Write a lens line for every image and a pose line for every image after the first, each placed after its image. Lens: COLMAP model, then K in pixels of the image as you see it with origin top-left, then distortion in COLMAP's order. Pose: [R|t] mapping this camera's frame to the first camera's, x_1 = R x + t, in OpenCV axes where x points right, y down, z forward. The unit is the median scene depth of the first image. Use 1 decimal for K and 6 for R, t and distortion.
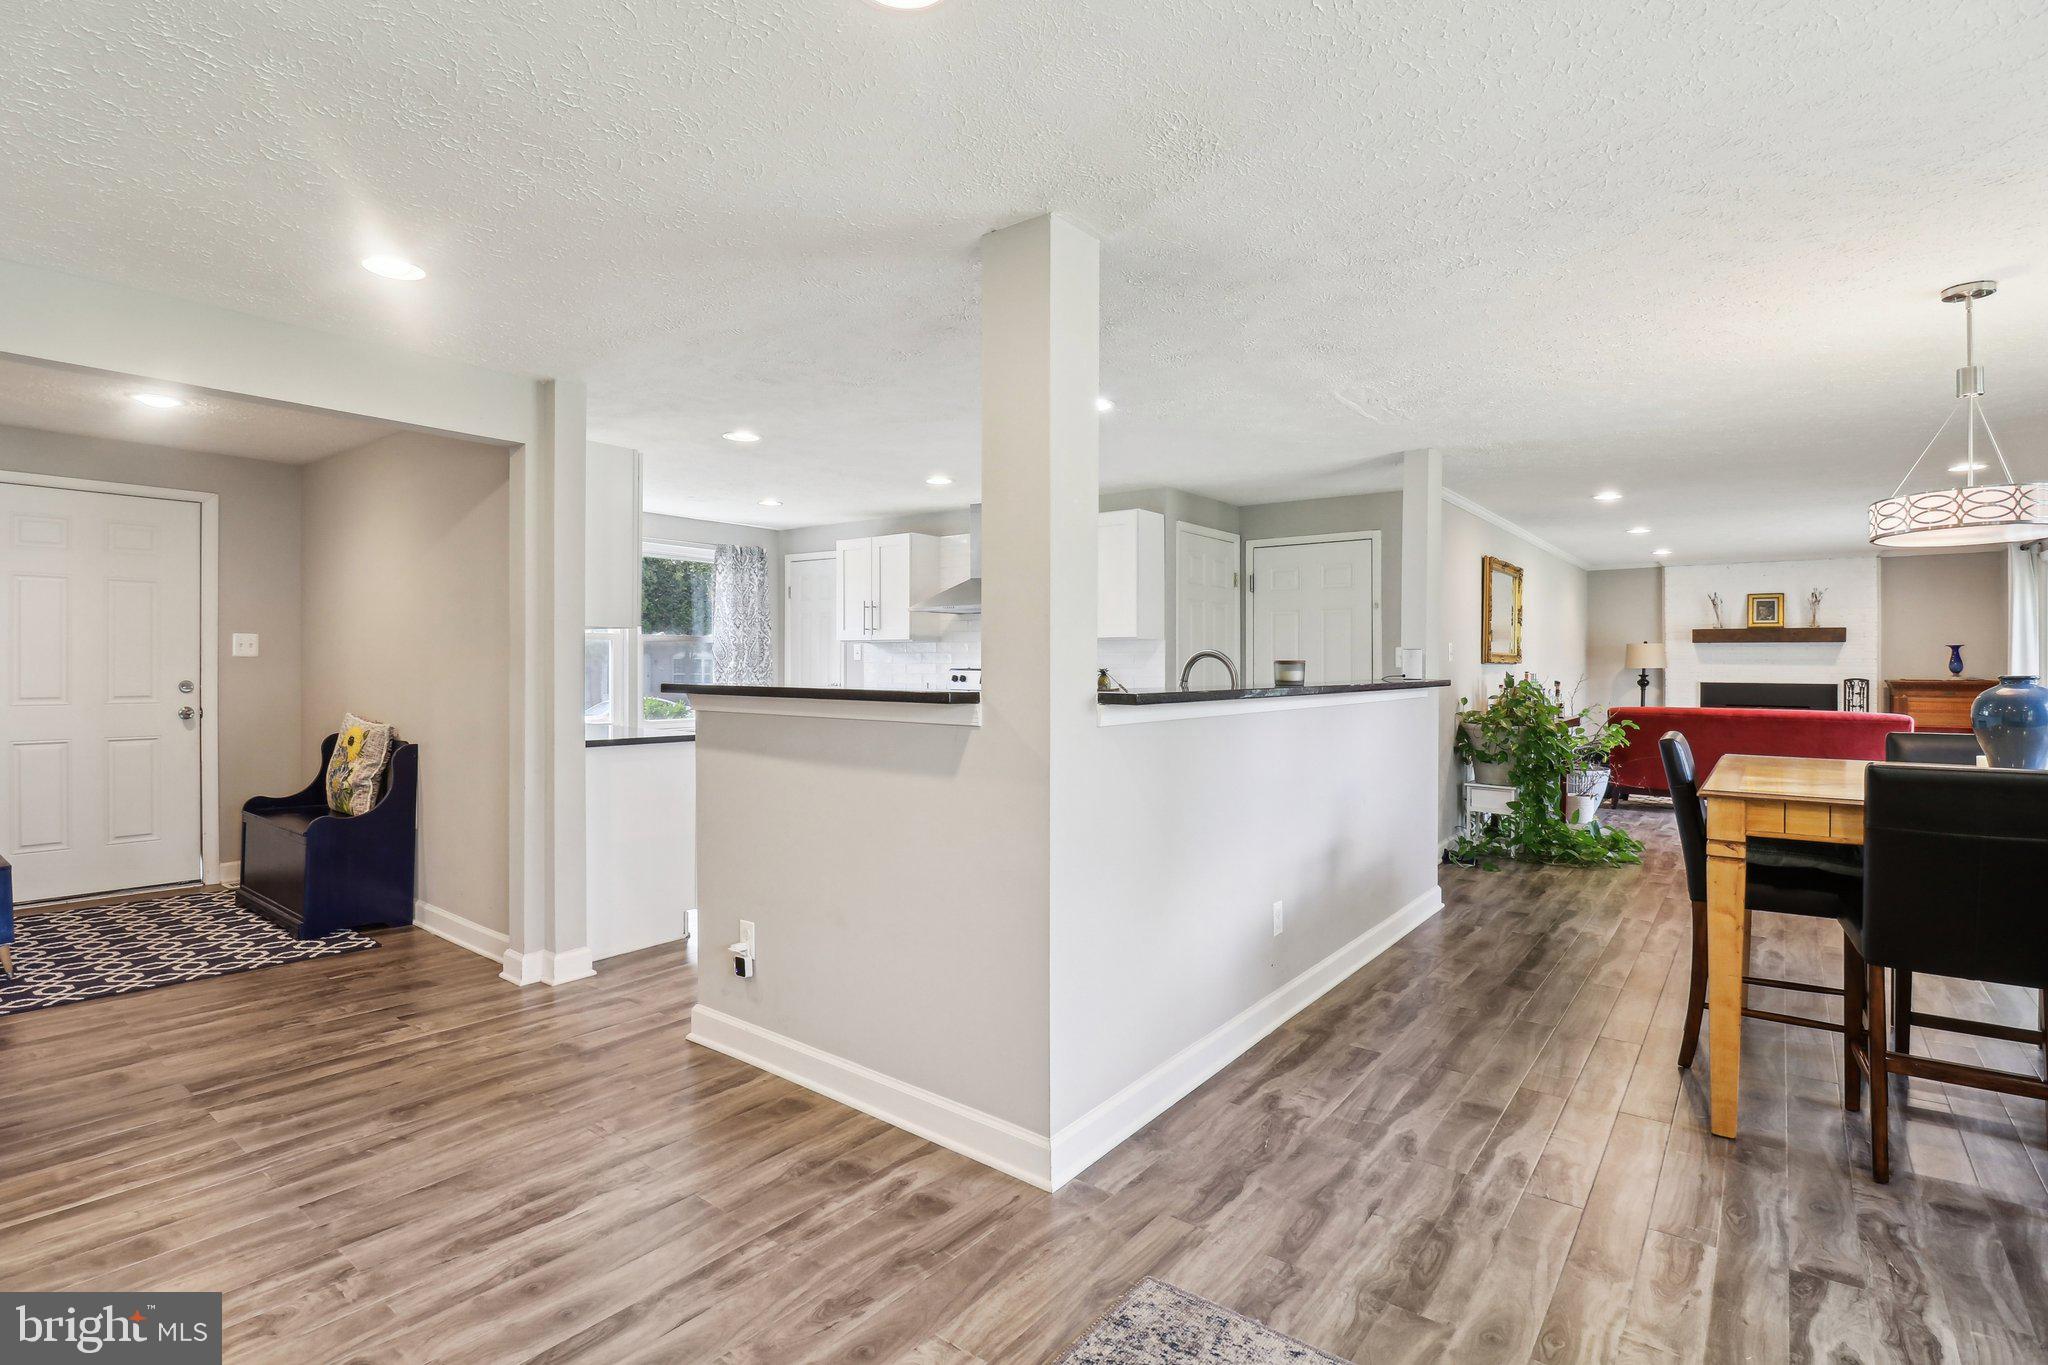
lens RADIAL K [[981.4, 0, 1029.1], [0, 981.4, 673.1], [0, 0, 1]] dist [-0.013034, -0.000296]
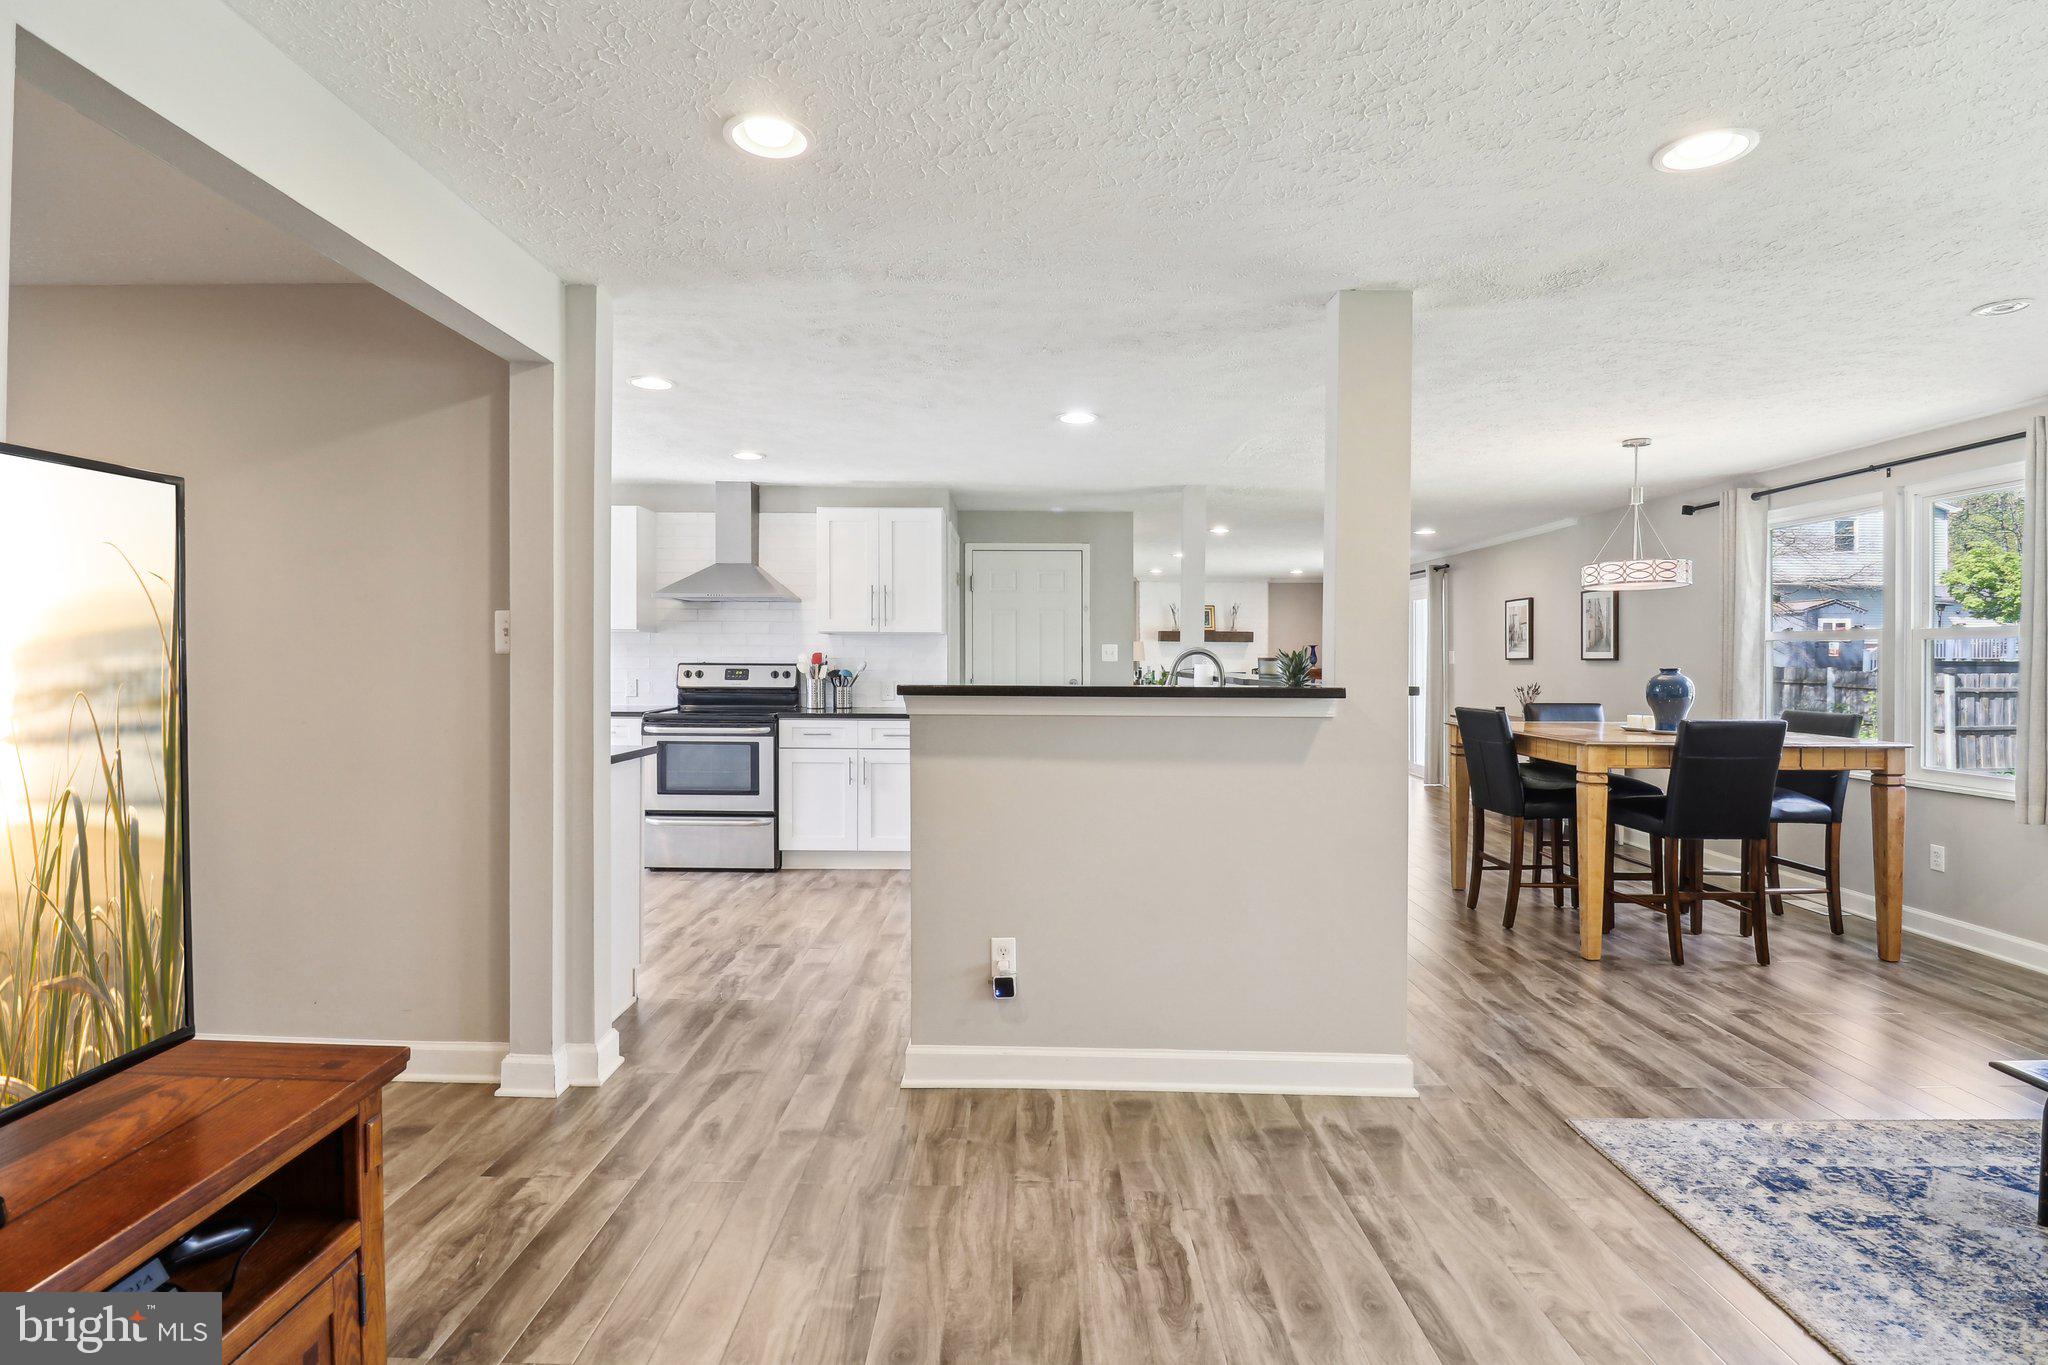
lens RADIAL K [[981.4, 0, 1007.3], [0, 981.4, 664.0], [0, 0, 1]] dist [-0.013034, -0.000296]
pose [[0.800751, -0.002412, 0.598992, -0.847074], [0.002296, 0.999997, 0.000958, -0.008662], [-0.598993, 0.000608, 0.800754, 0.251638]]
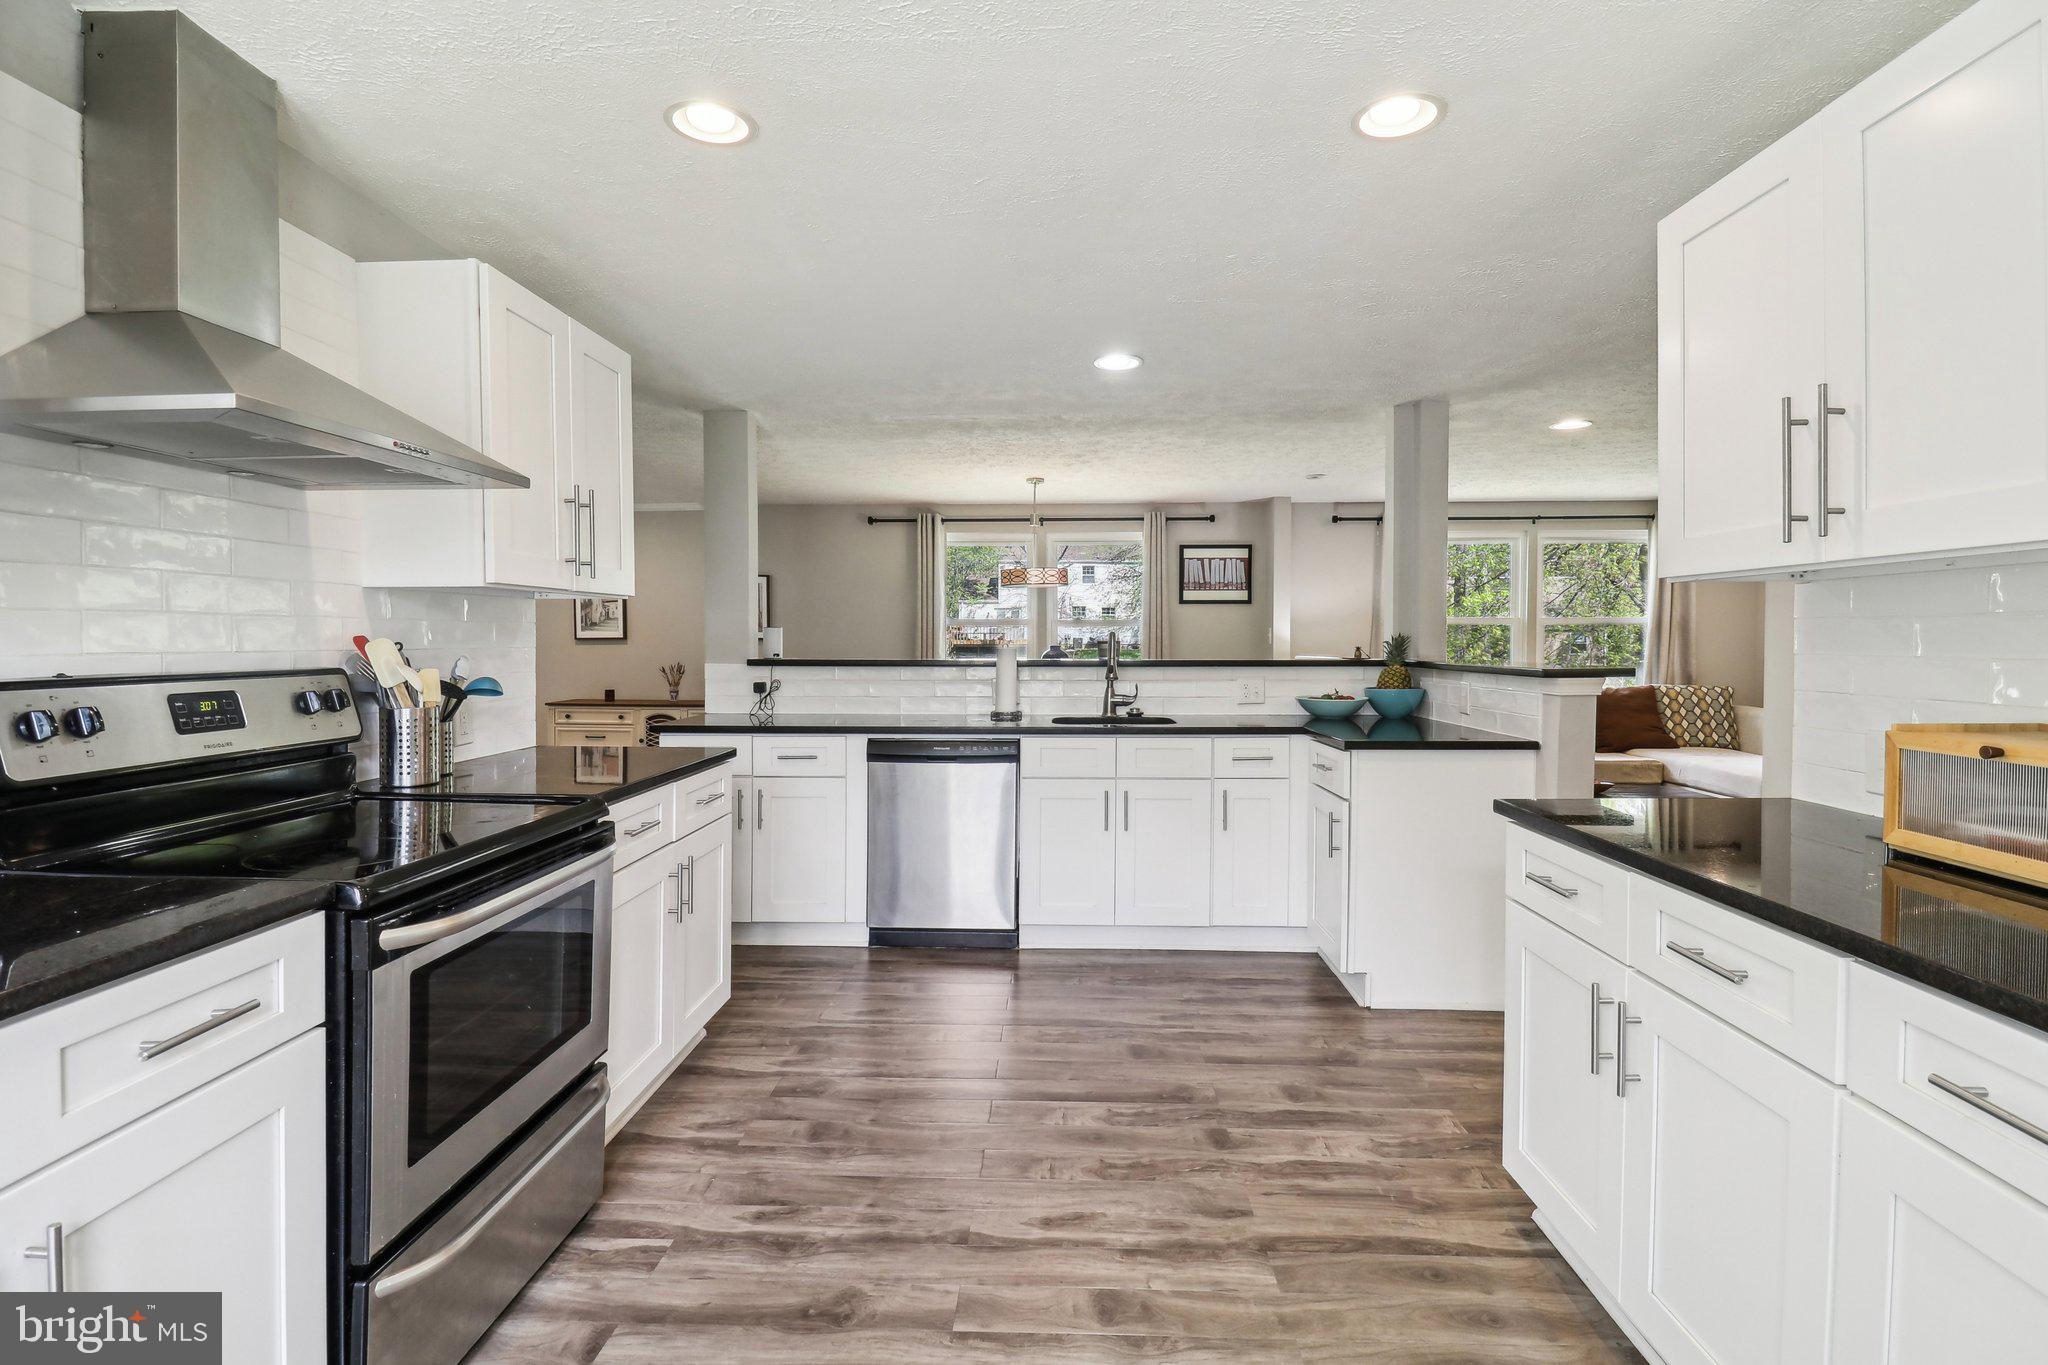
lens RADIAL K [[981.4, 0, 1019.7], [0, 981.4, 661.8], [0, 0, 1]] dist [-0.013034, -0.000296]
pose [[-0.567359, -0.023444, 0.823137, -0.855910], [0.007443, 0.999408, 0.033595, -0.033659], [-0.823437, 0.025187, -0.566848, 2.111966]]
